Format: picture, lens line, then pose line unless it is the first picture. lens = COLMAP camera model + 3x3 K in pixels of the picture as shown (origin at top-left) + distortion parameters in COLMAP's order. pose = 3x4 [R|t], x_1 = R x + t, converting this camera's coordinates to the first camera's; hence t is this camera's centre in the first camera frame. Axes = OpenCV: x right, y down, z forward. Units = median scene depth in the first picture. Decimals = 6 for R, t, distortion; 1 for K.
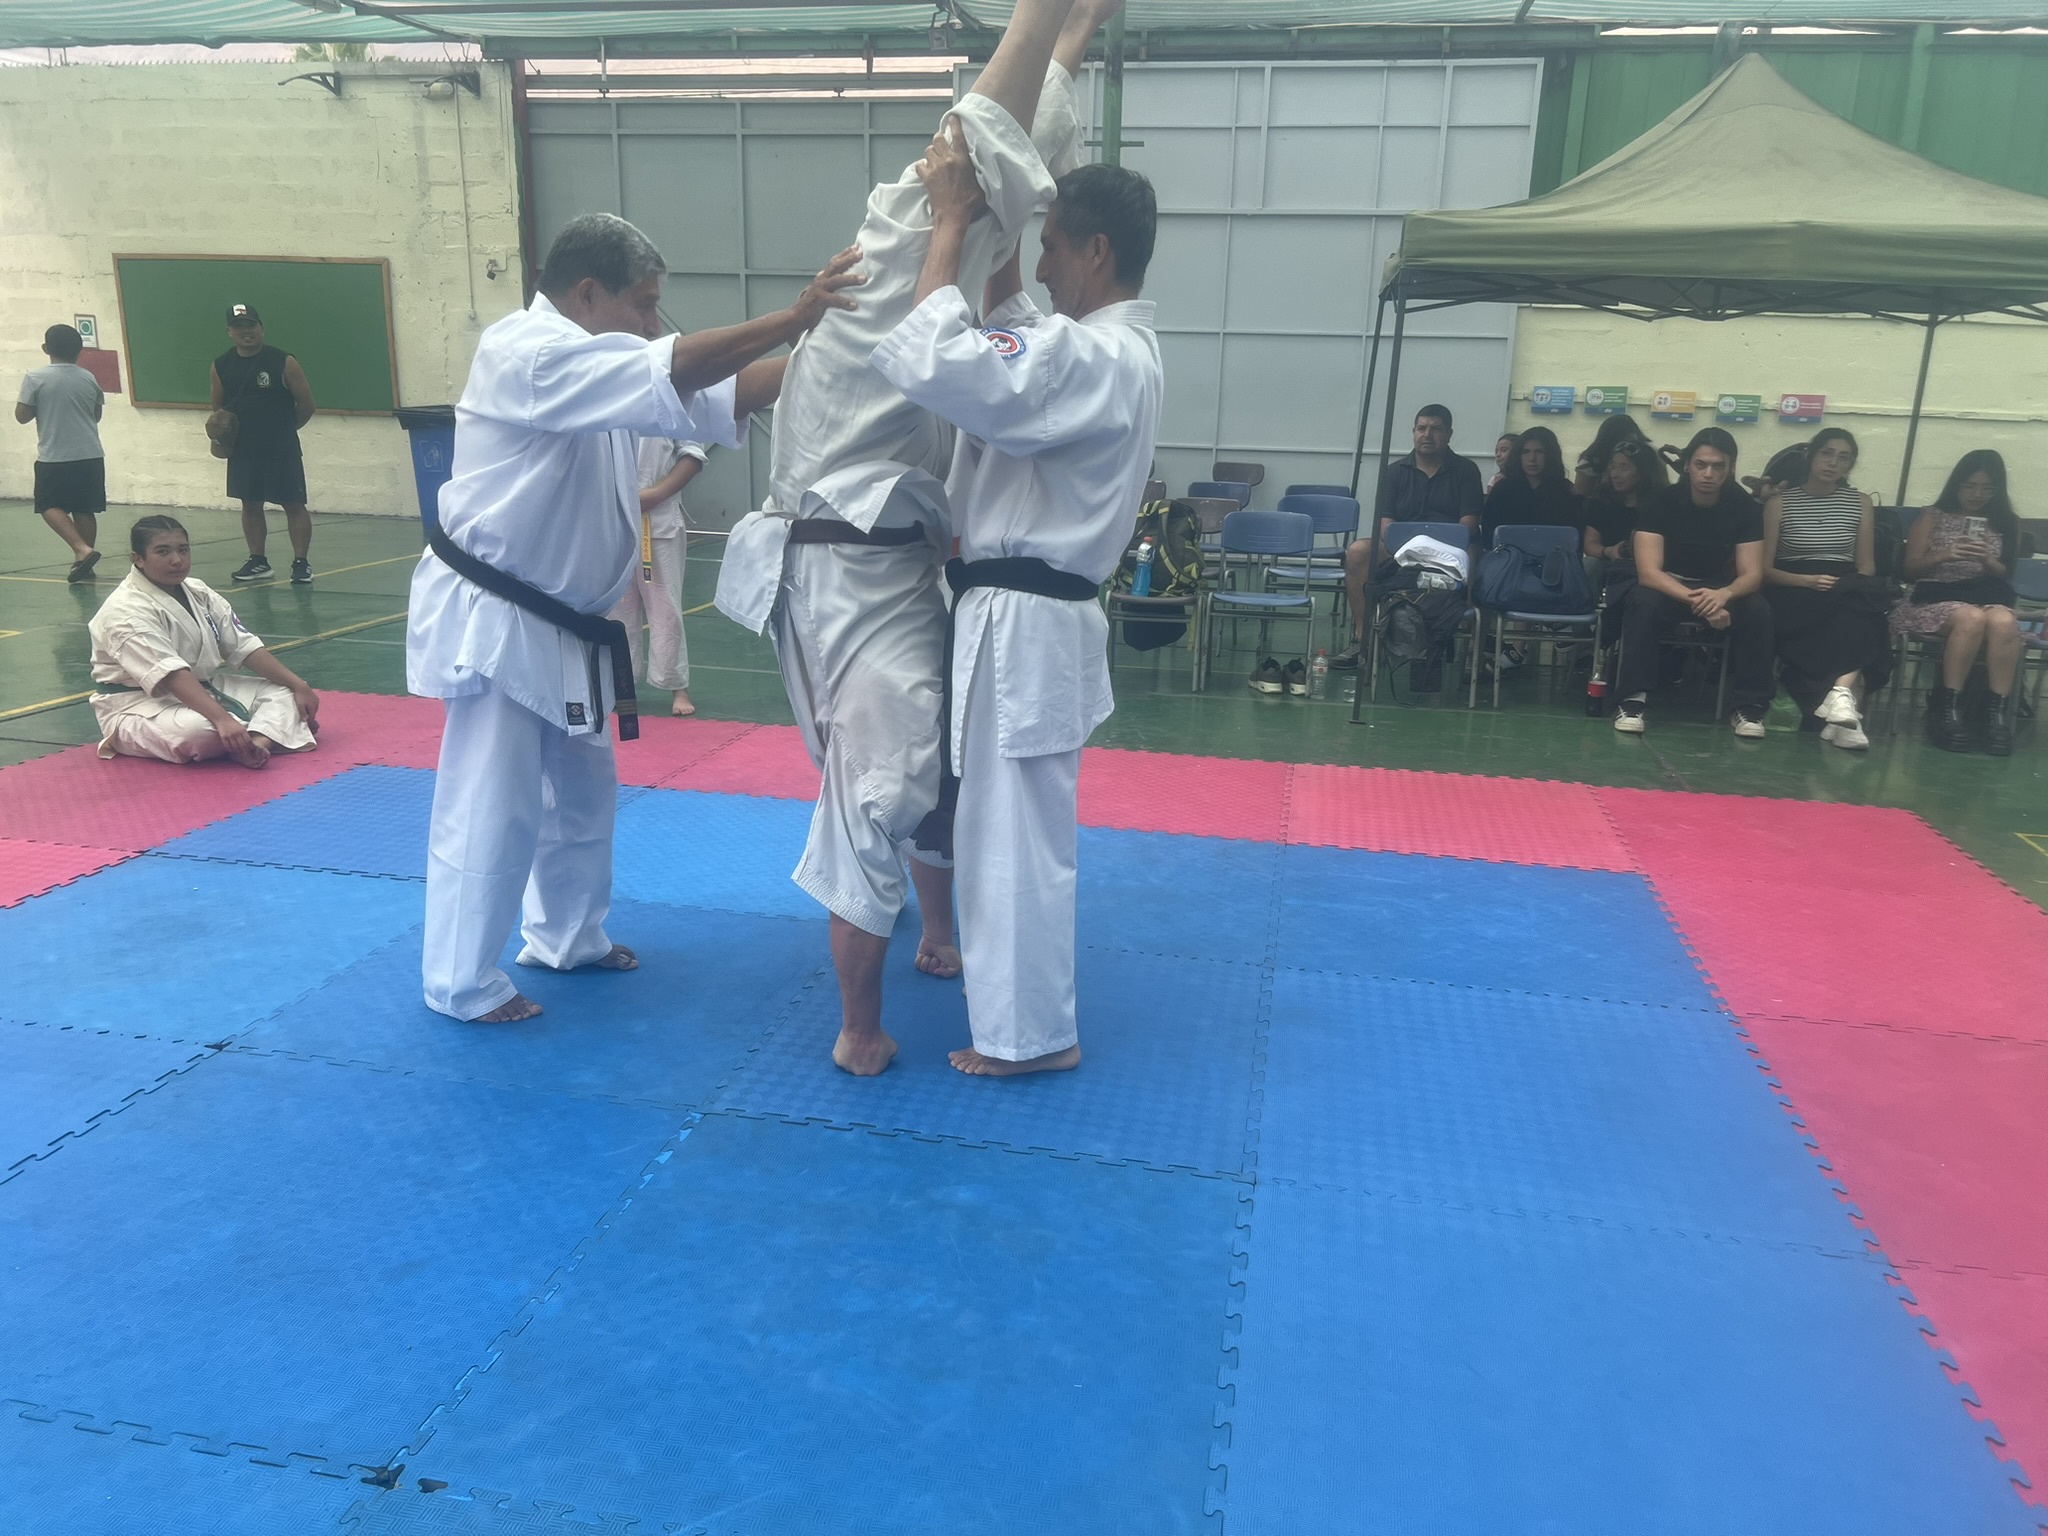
lens RADIAL K [[1550.1, 0, 1005.8], [0, 1550.1, 784.3], [0, 0, 1]] dist [0.055059, -0.056042]
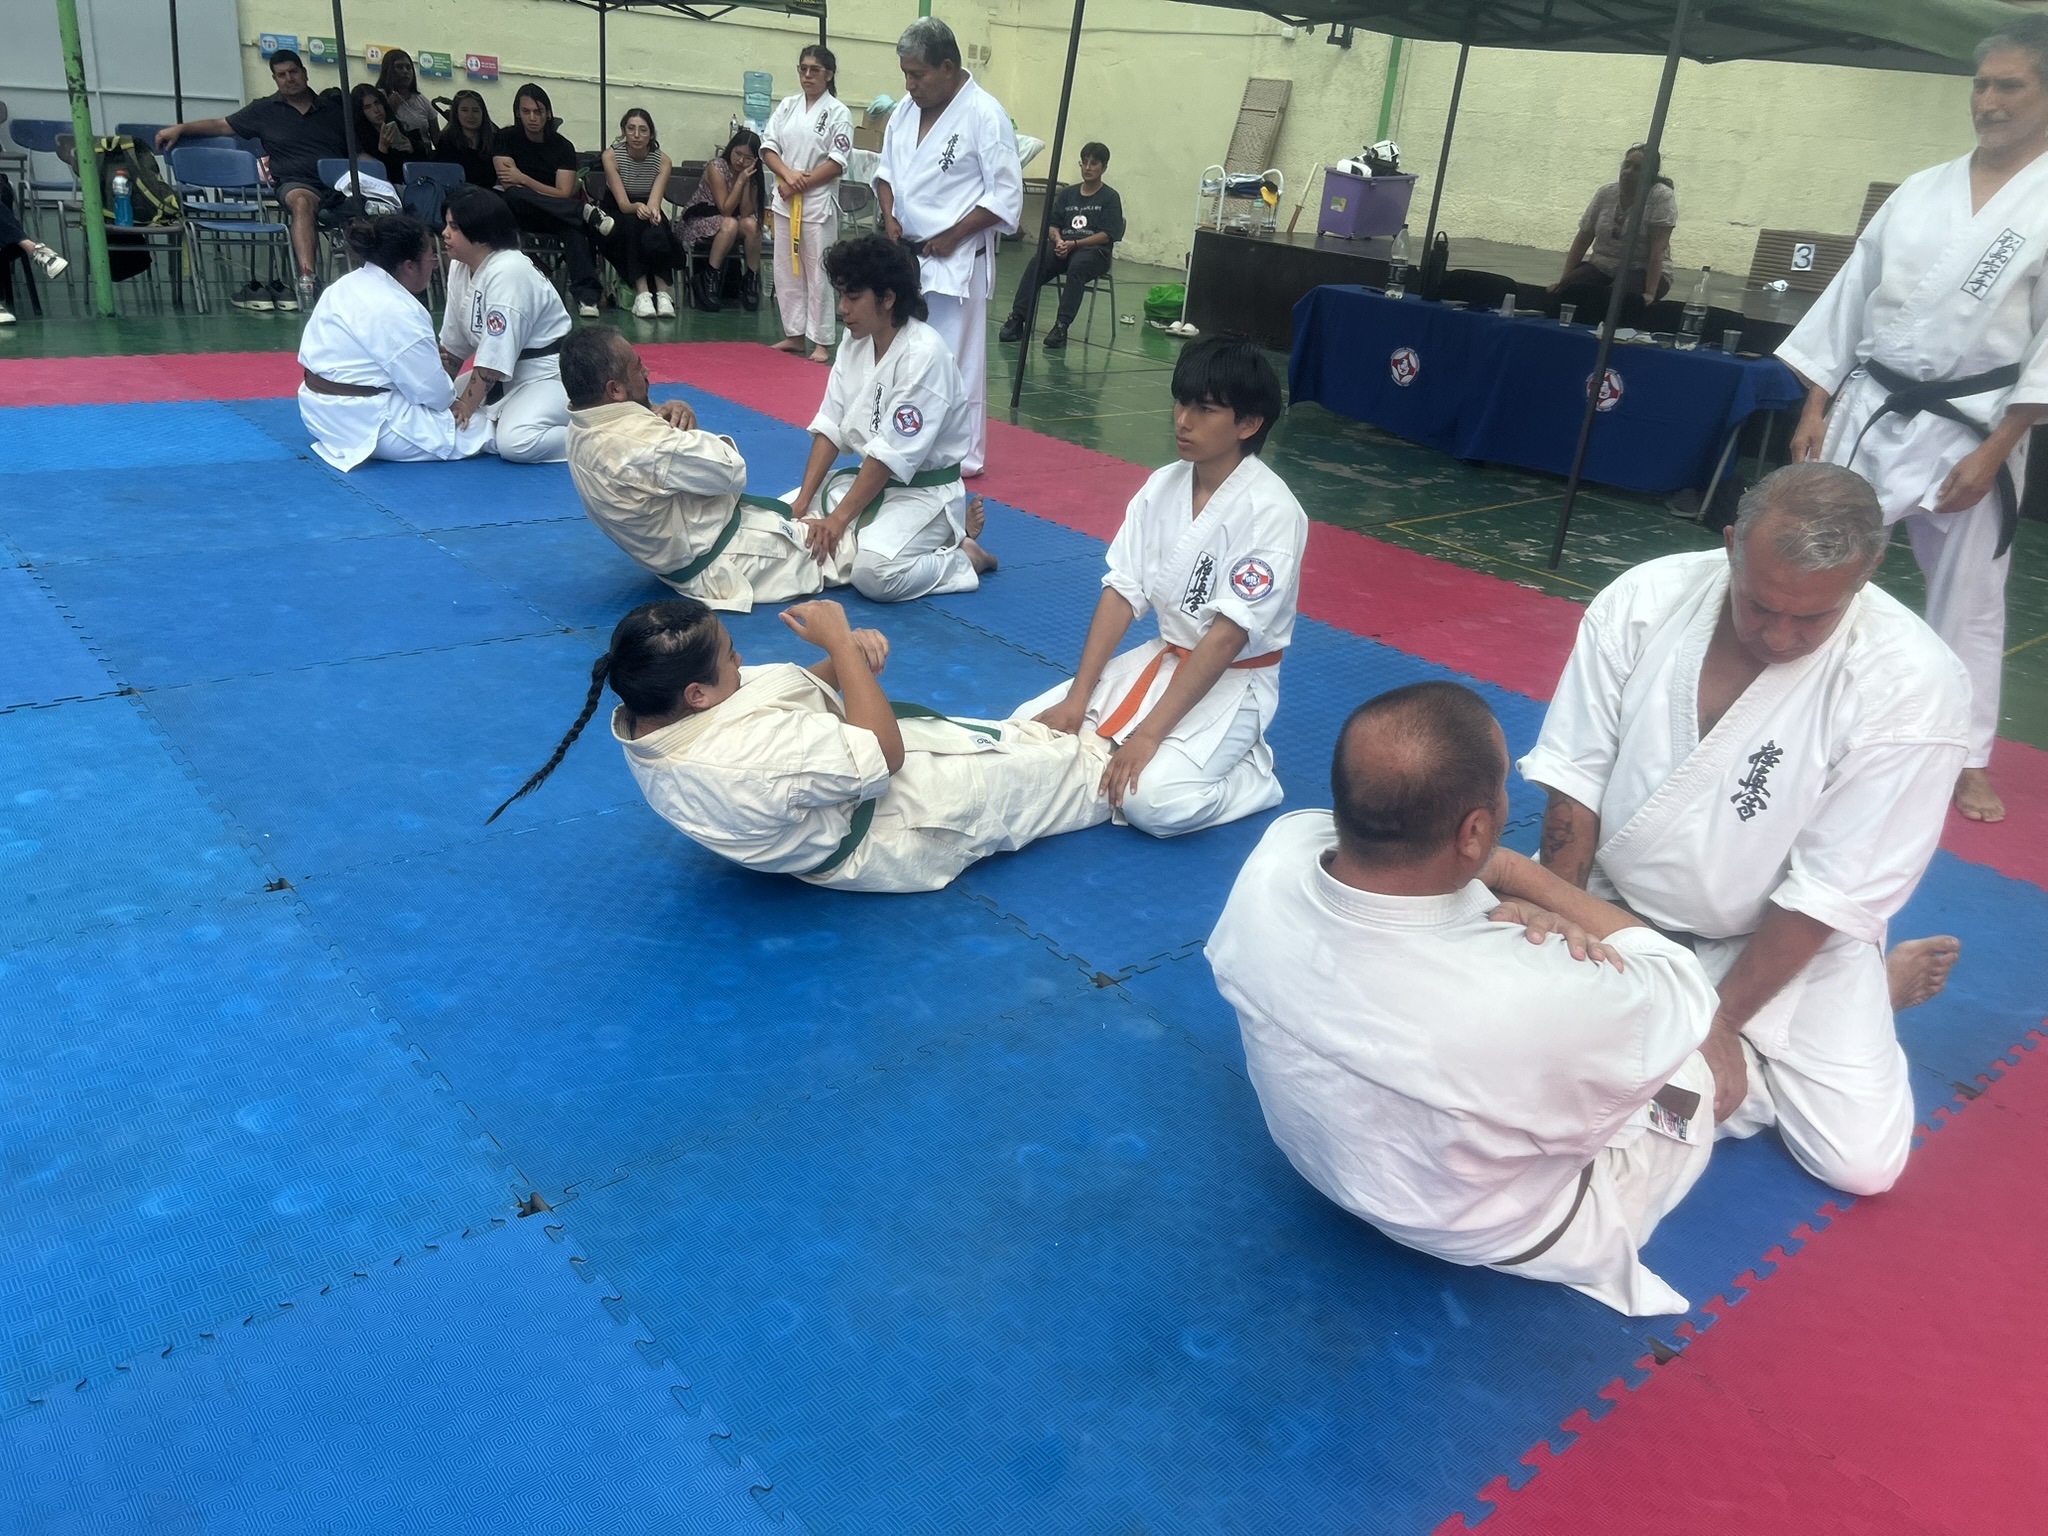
lens RADIAL K [[1550.1, 0, 1017.8], [0, 1550.1, 752.9], [0, 0, 1]] dist [0.055059, -0.056042]
pose [[0.621190, -0.279236, 0.732222, -0.450773], [0.139334, 0.958830, 0.247448, 0.049514], [-0.771174, -0.051689, 0.634523, -0.217208]]
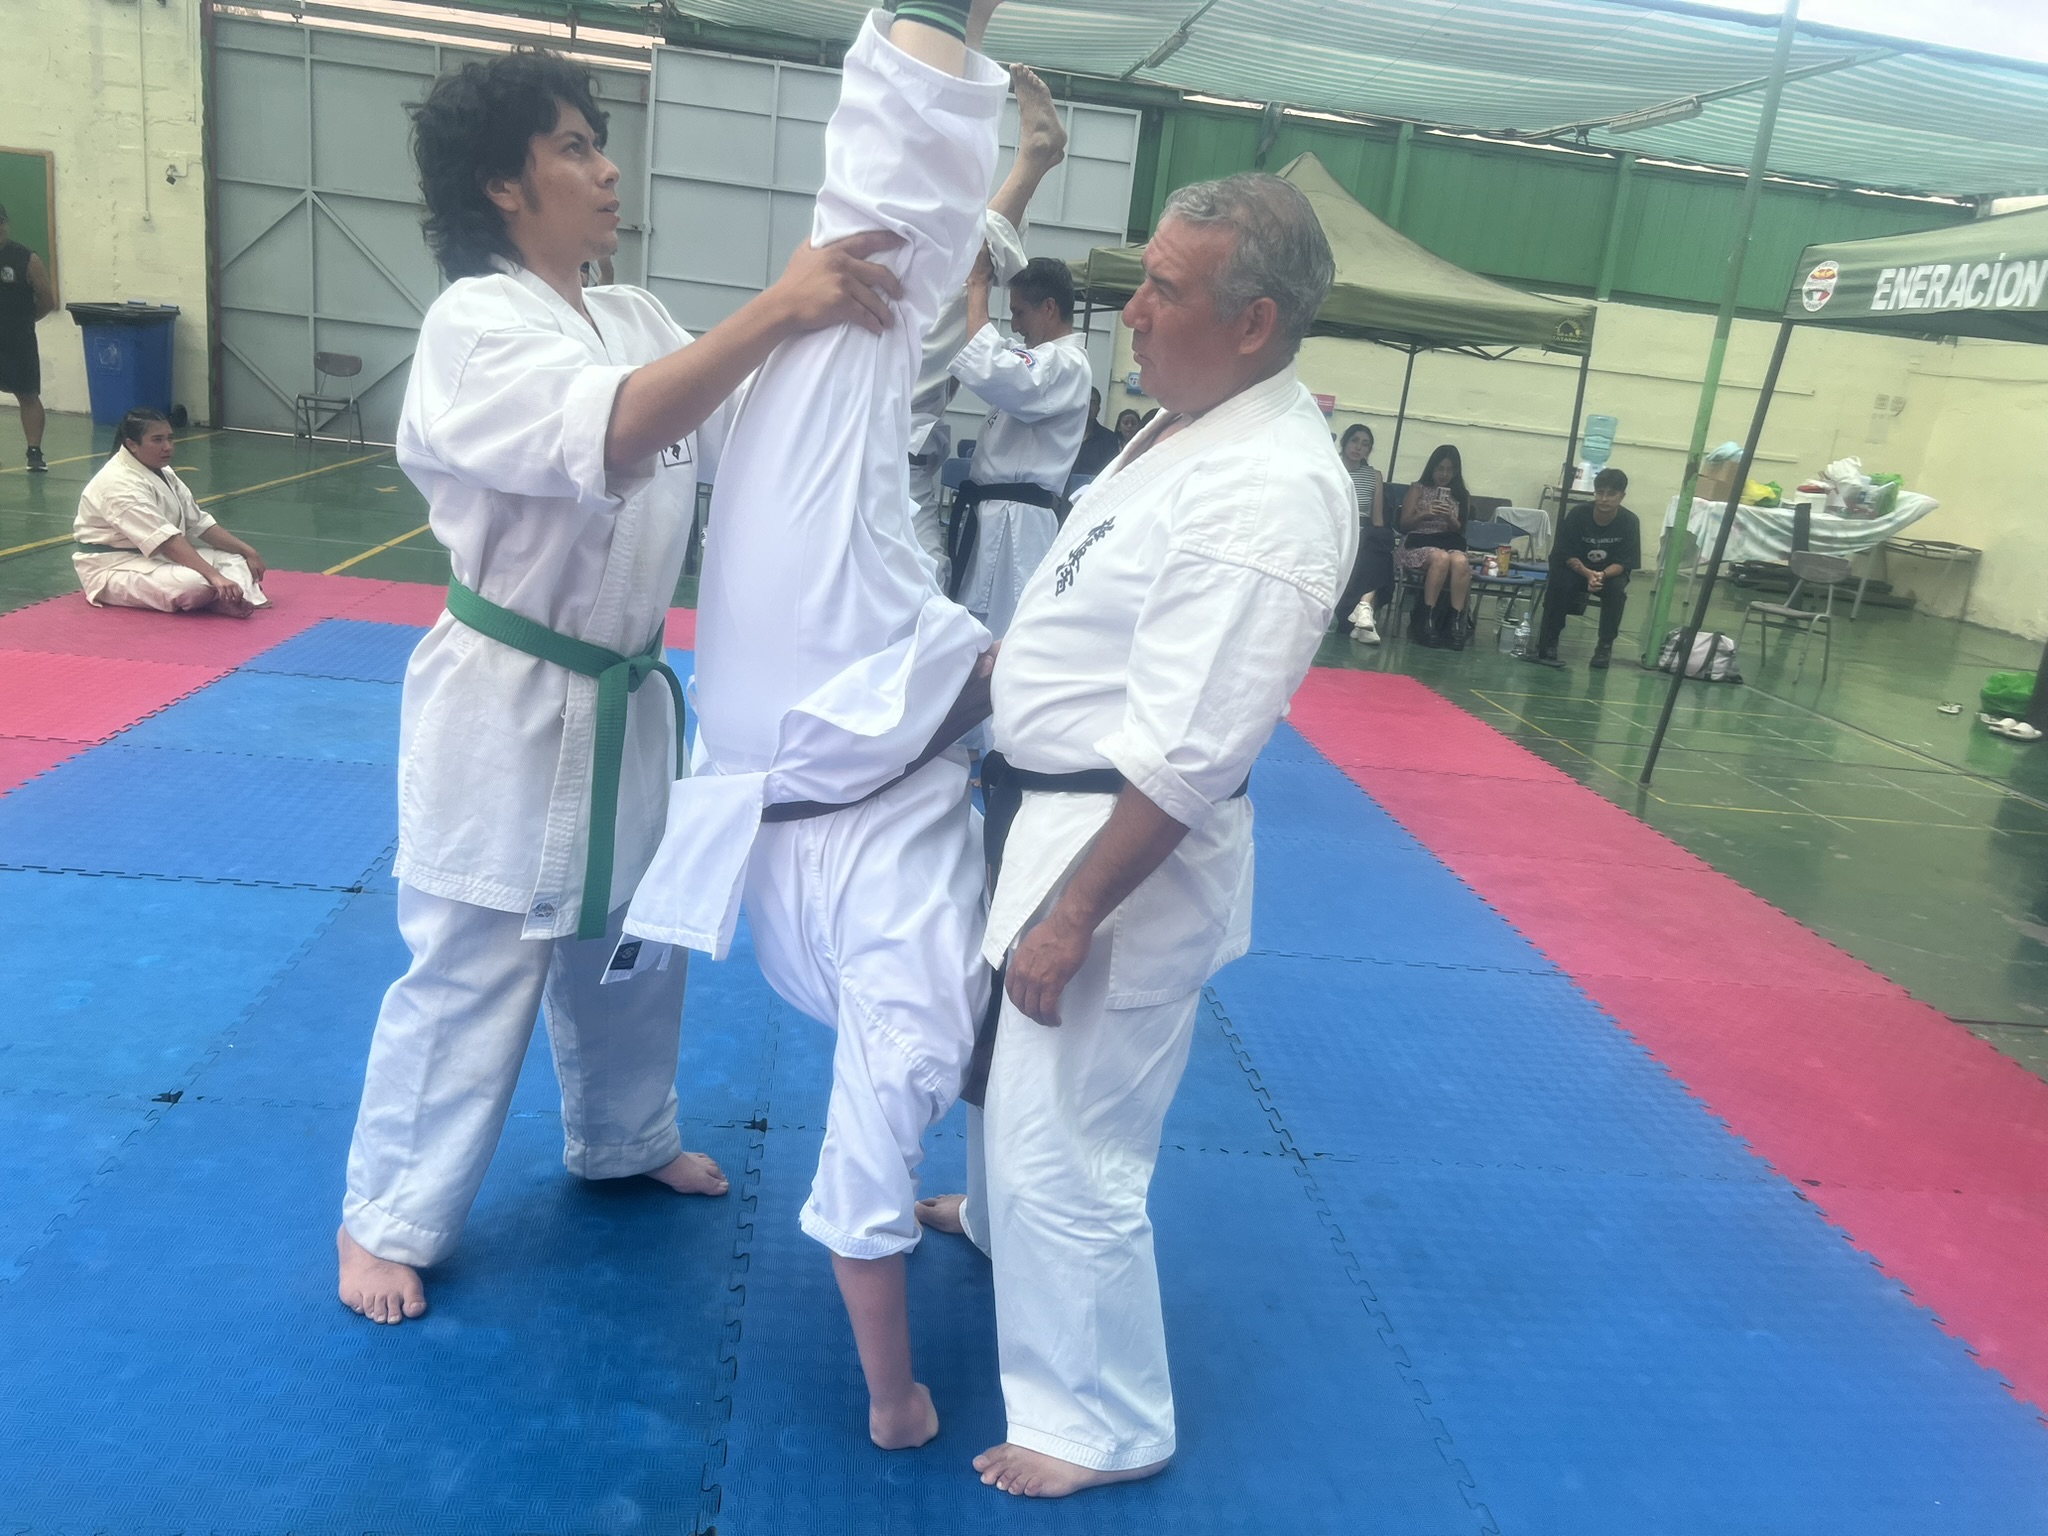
lens RADIAL K [[1550.1, 0, 1020.8], [0, 1550.1, 767.0], [0, 0, 1]] dist [0.055059, -0.056042]
pose [[0.952635, -0.002132, 0.304107, -0.202495], [-0.004737, 0.999750, 0.021848, 0.058196], [-0.304078, -0.022253, 0.952387, -0.274205]]
